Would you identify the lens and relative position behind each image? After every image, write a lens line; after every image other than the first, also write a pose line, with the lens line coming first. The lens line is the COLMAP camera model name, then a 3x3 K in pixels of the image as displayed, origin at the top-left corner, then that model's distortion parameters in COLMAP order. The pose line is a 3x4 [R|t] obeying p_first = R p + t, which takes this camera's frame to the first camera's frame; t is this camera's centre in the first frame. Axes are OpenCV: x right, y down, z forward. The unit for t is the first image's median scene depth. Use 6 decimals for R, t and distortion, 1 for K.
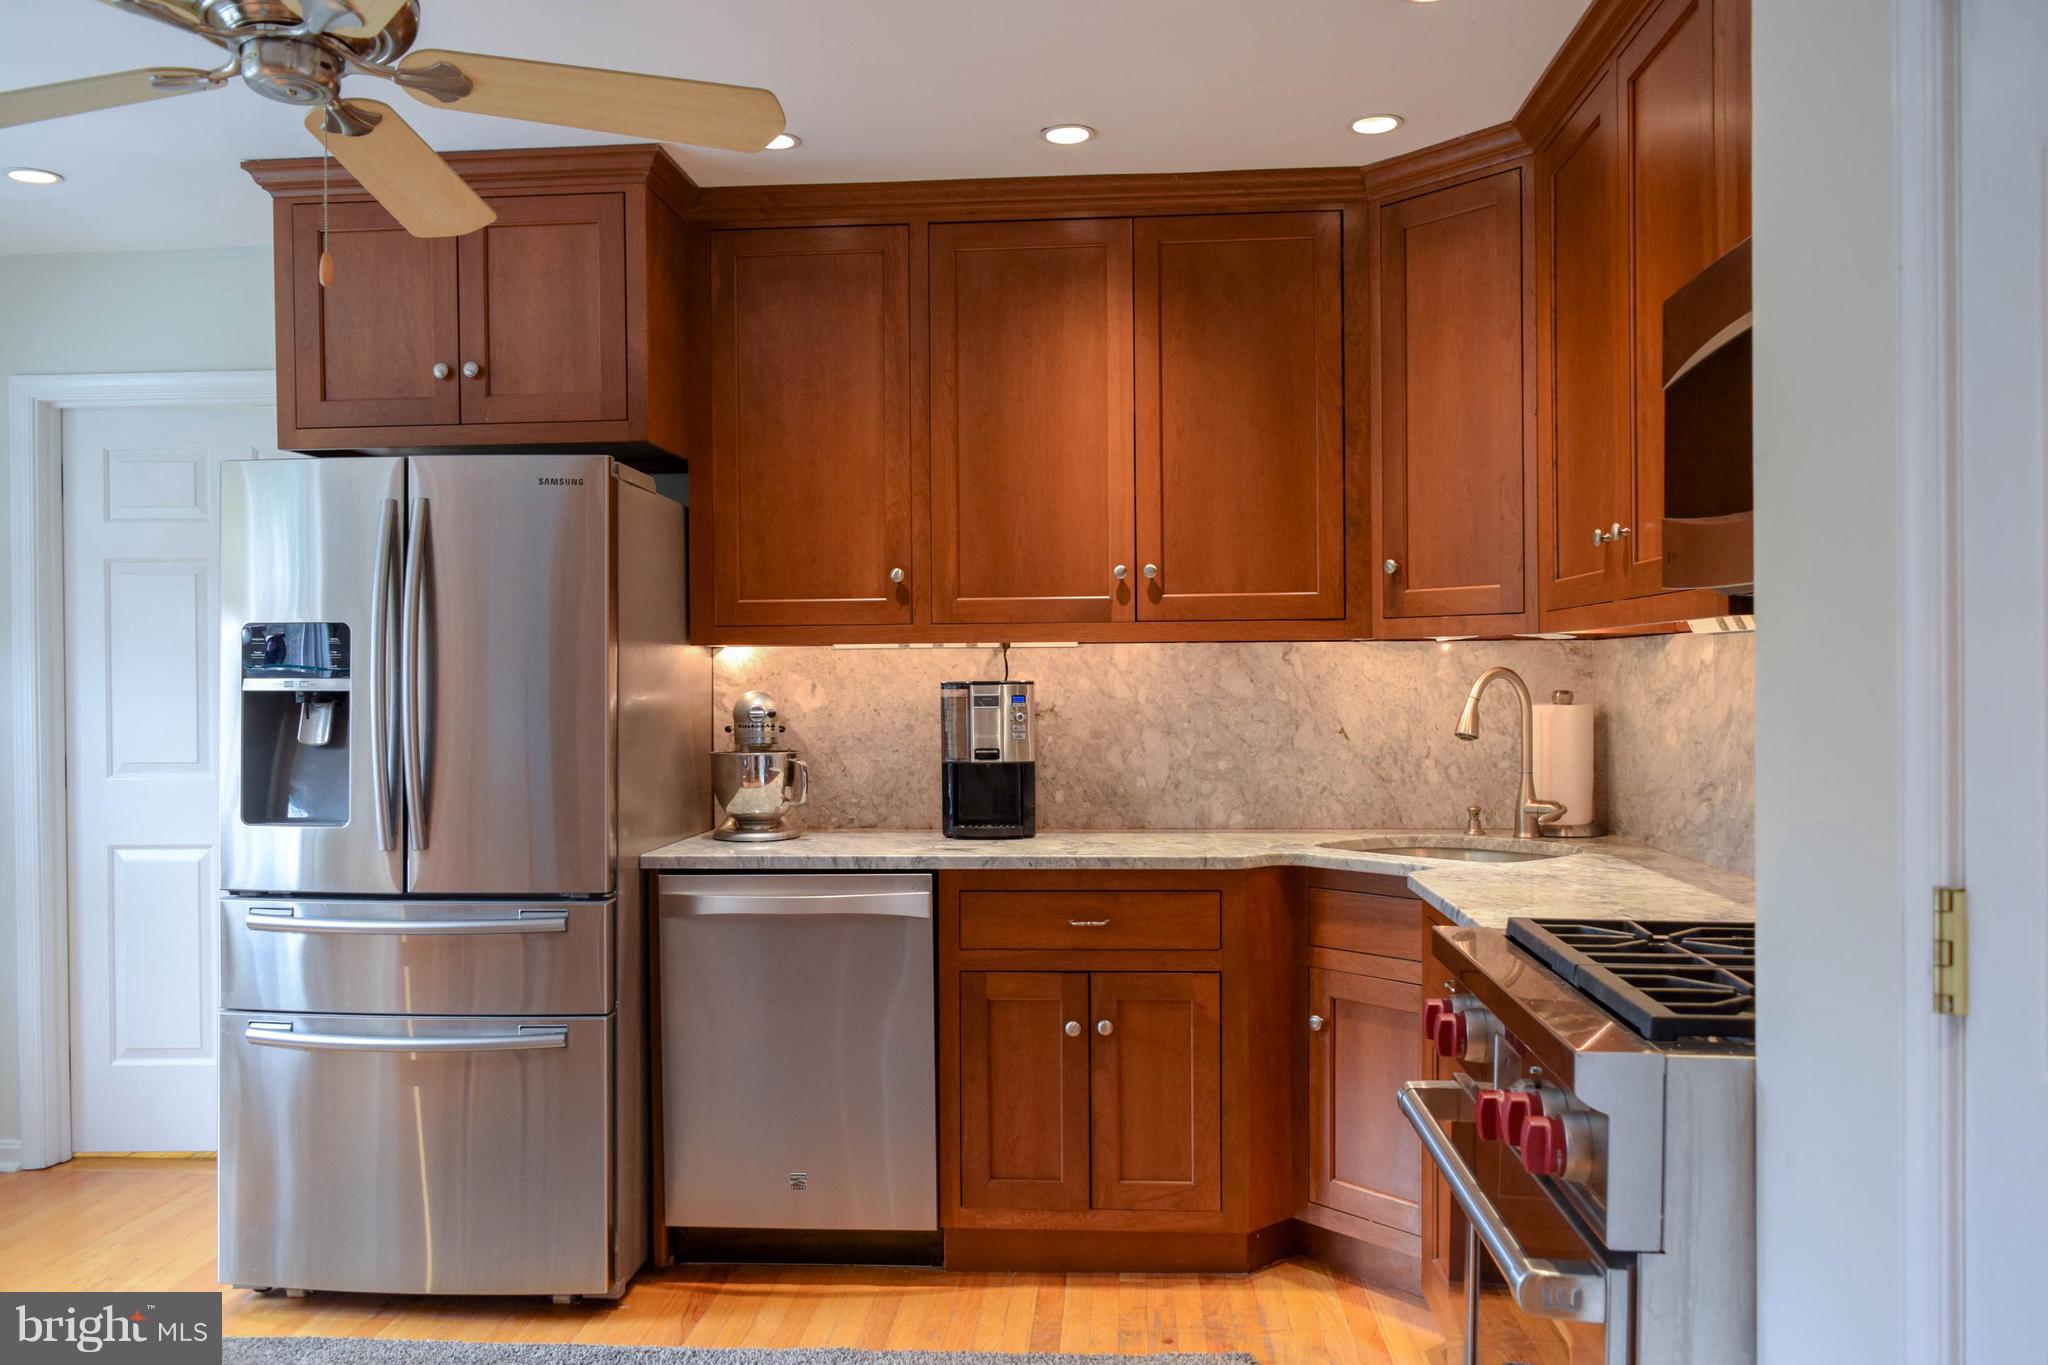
lens RADIAL K [[1576.0, 0, 1024.0], [0, 1576.0, 682.5], [0, 0, 1]] dist [-0.058274, 0.008555]
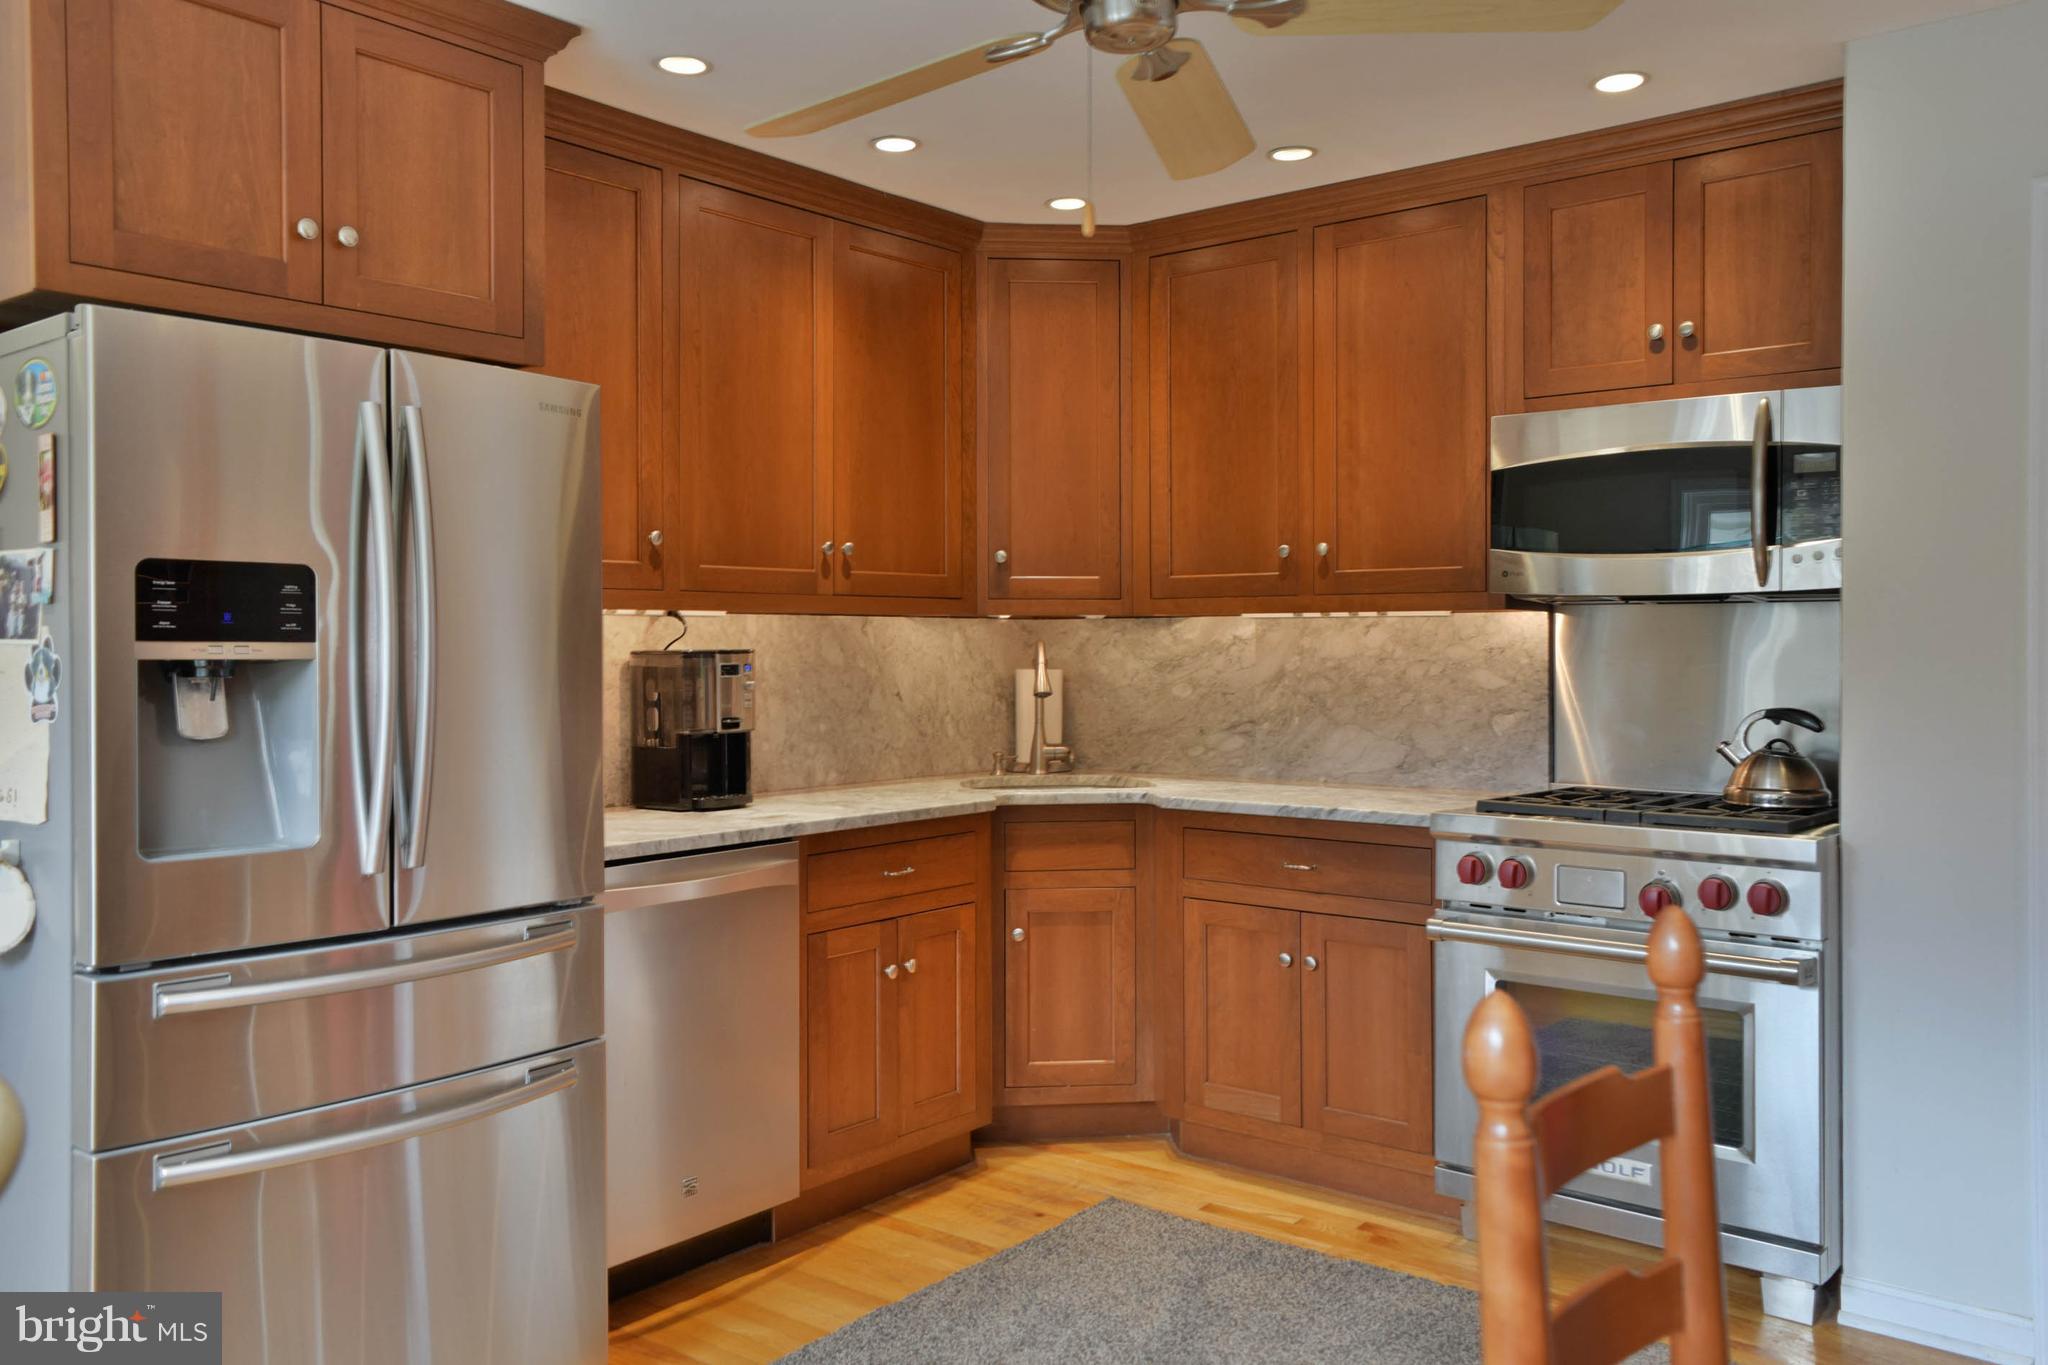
lens RADIAL K [[1585.5, 0, 1028.6], [0, 1585.5, 618.9], [0, 0, 1]] dist [-0.049630, 0.006696]
pose [[0.564399, 0.019234, 0.825278, -0.793747], [0.000175, 0.999726, -0.023419, 0.003390], [-0.825502, 0.013362, 0.564240, 0.297725]]
